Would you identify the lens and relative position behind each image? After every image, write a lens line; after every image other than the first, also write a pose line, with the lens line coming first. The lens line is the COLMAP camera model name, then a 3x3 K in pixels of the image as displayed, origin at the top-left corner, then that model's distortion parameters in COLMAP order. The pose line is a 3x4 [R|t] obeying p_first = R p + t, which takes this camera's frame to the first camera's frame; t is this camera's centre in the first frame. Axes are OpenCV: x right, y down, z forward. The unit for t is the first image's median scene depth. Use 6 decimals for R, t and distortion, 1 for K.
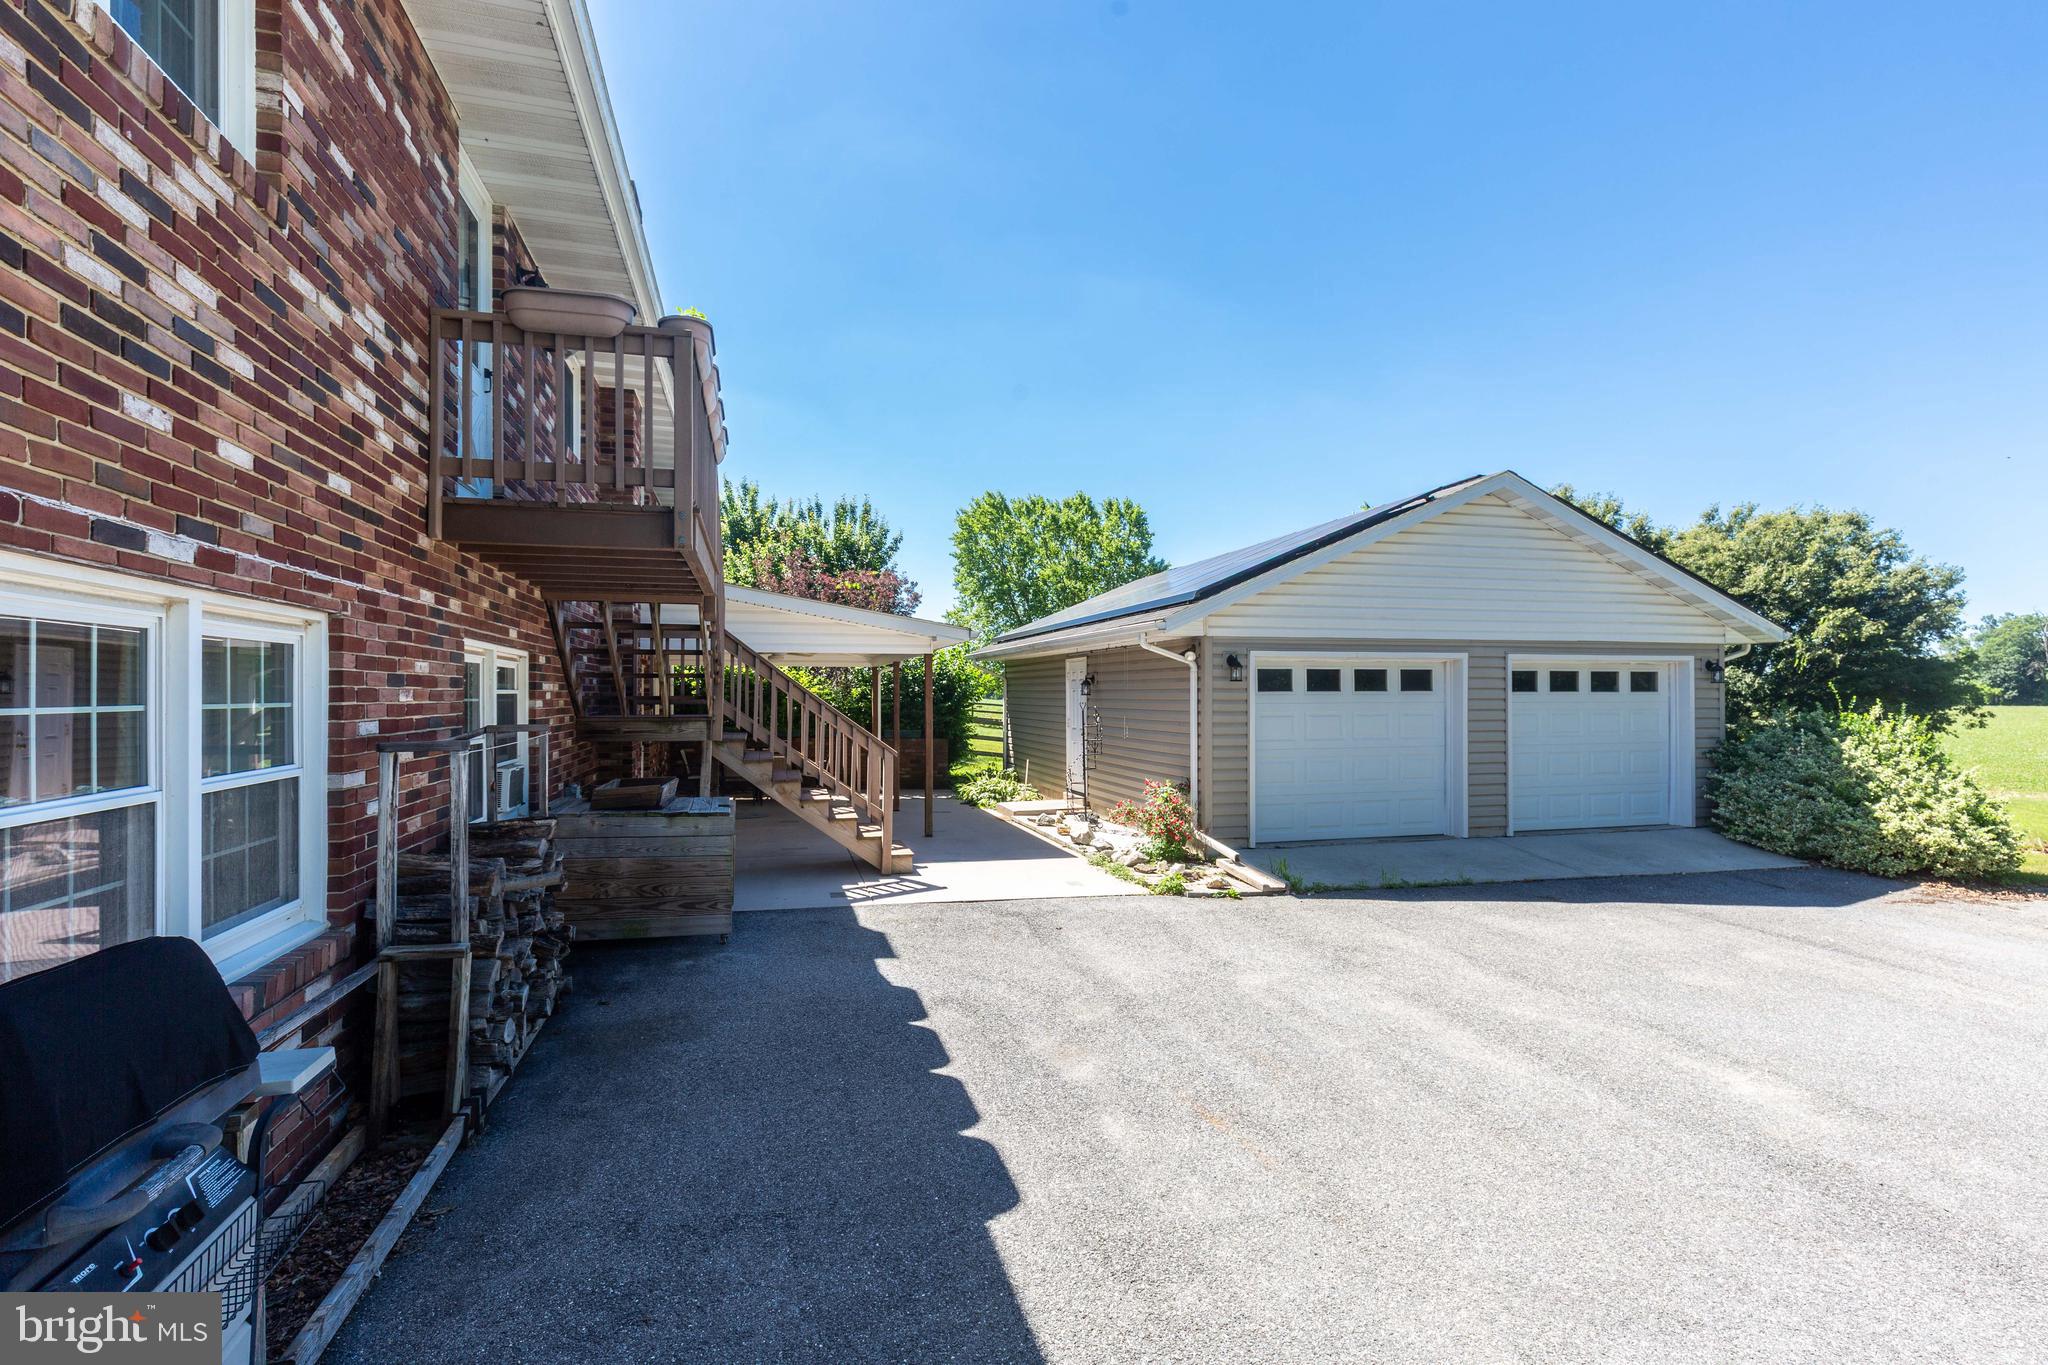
lens RADIAL K [[918.1, 0, 1007.0], [0, 918.1, 687.6], [0, 0, 1]] dist [0.011736, -0.001925]
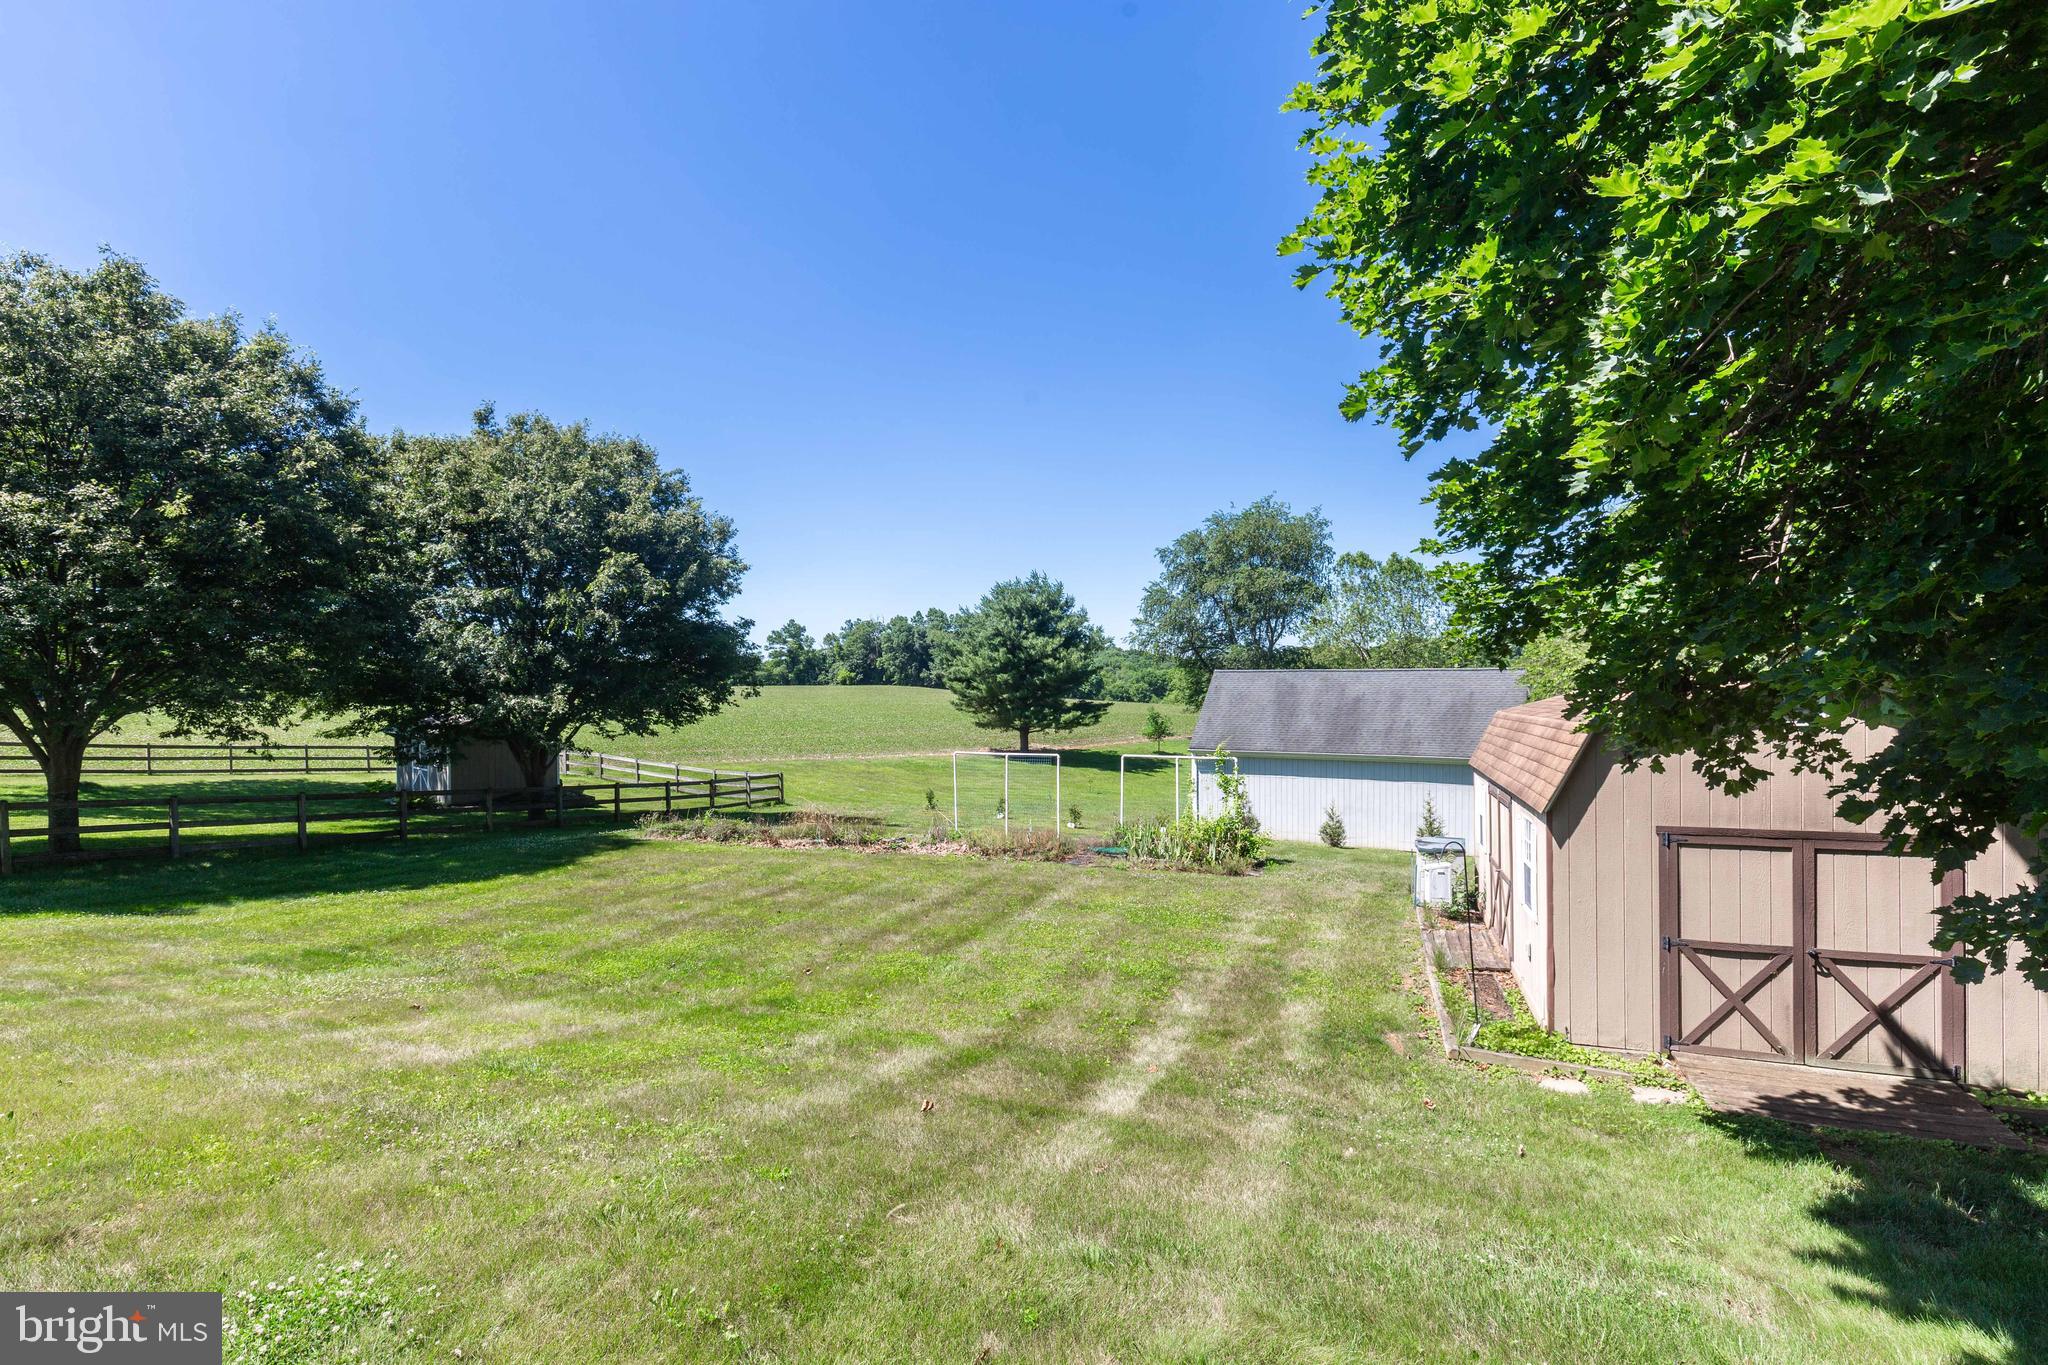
lens RADIAL K [[918.1, 0, 1025.0], [0, 918.1, 698.3], [0, 0, 1]] dist [0.011736, -0.001925]
pose [[0.545665, -0.024299, 0.837651, 1.178519], [0.003135, 0.999632, 0.026955, 0.052651], [-0.837998, -0.012082, 0.545540, 0.756462]]
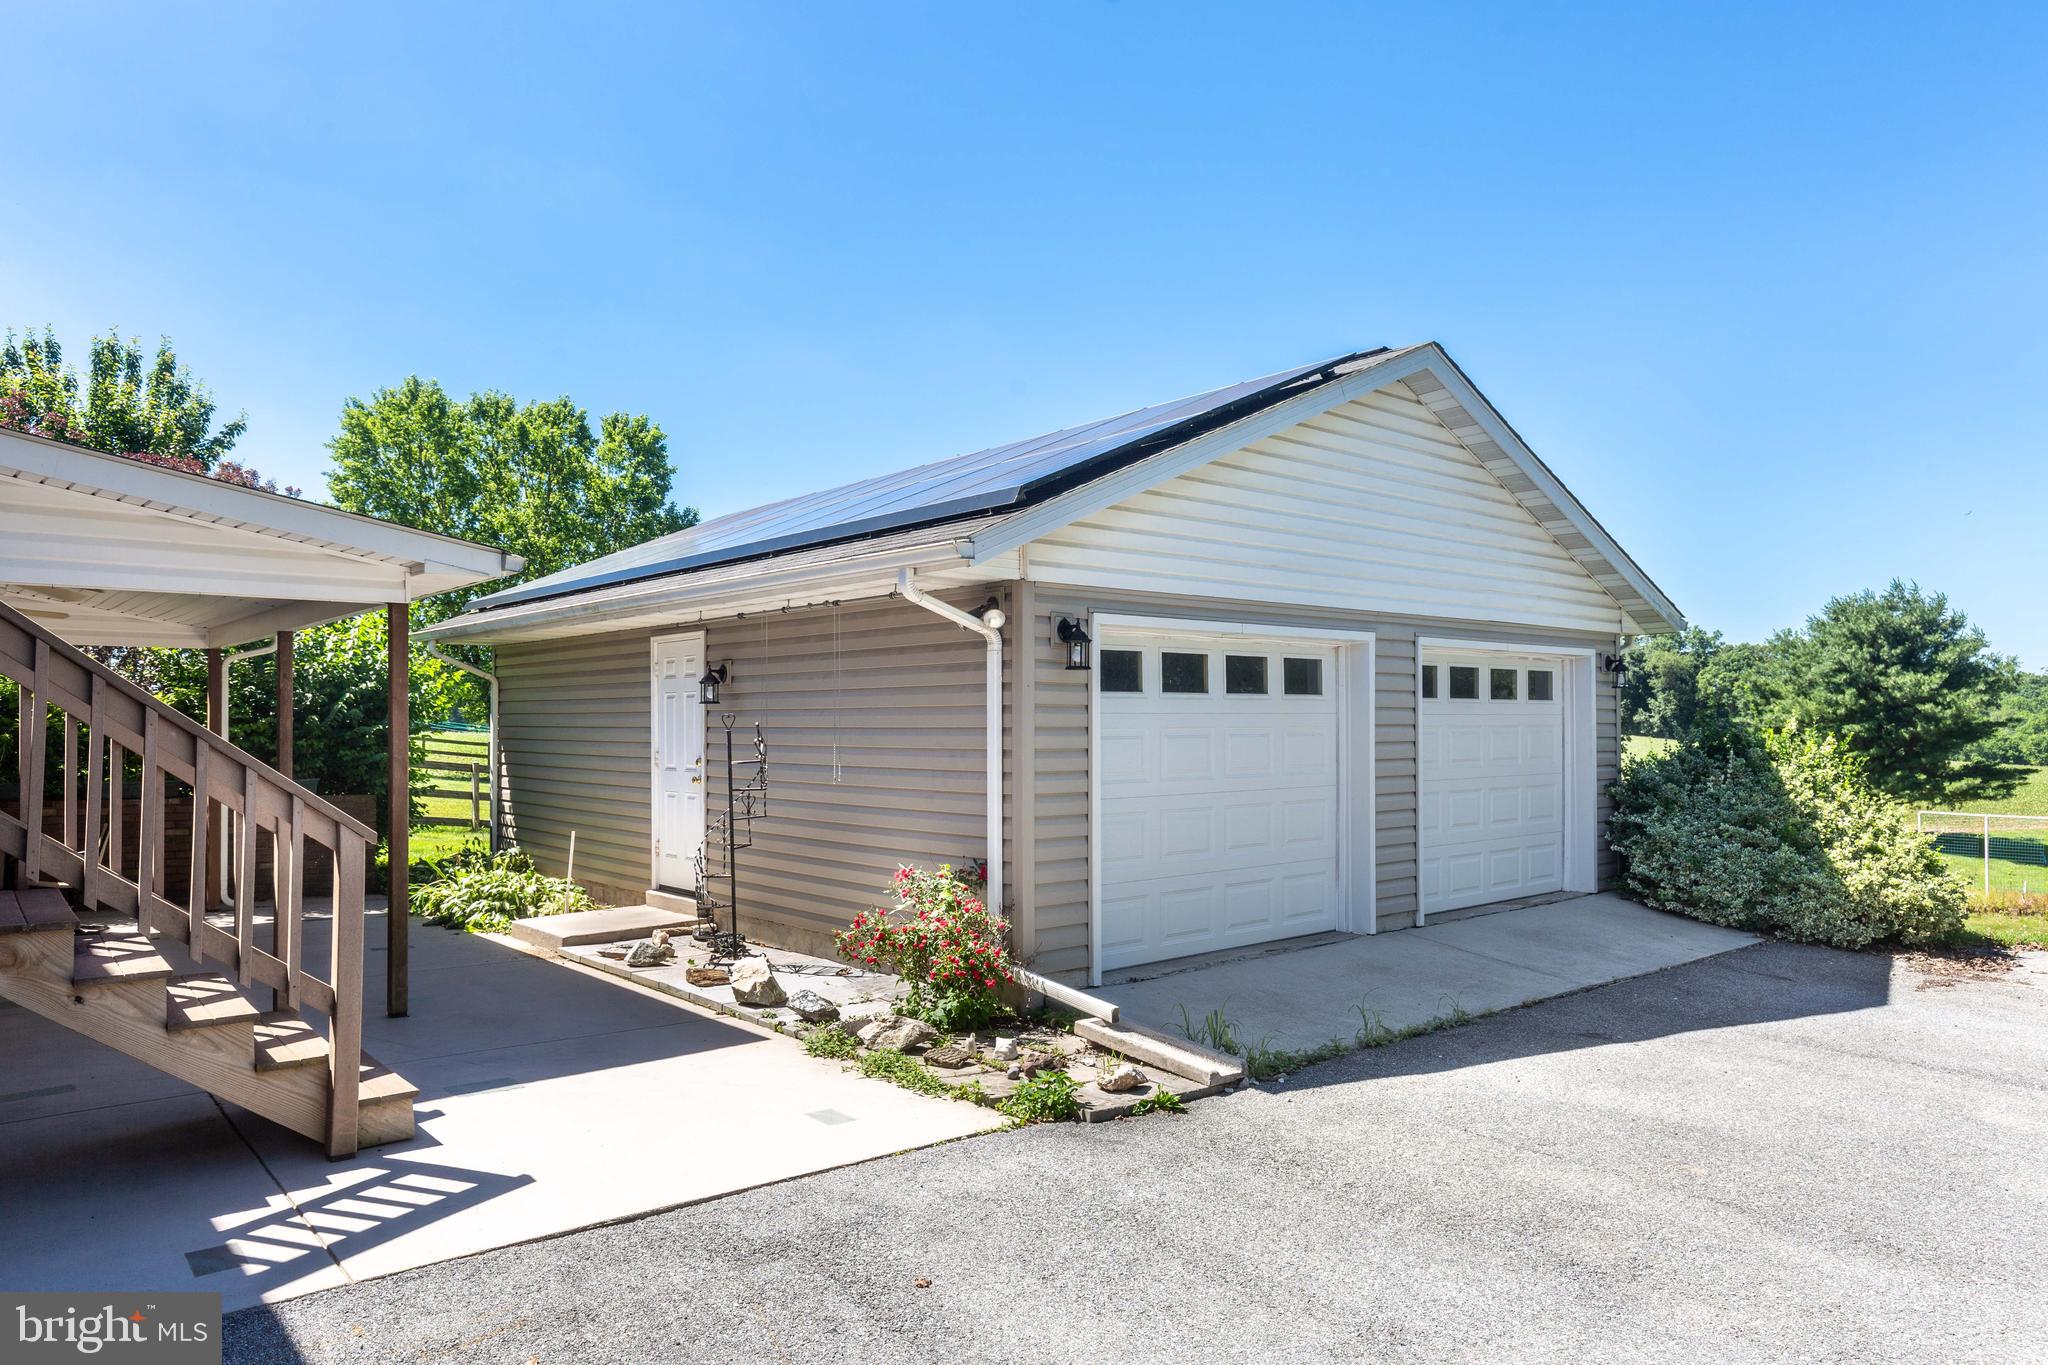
lens RADIAL K [[1288.9, 0, 997.0], [0, 1288.9, 703.0], [0, 0, 1]] dist [0.008996, 0.000384]
pose [[0.904639, 0.004823, 0.426152, -0.093519], [-0.001120, 0.999959, -0.008939, 0.017020], [-0.426178, 0.007609, 0.904607, 0.324524]]
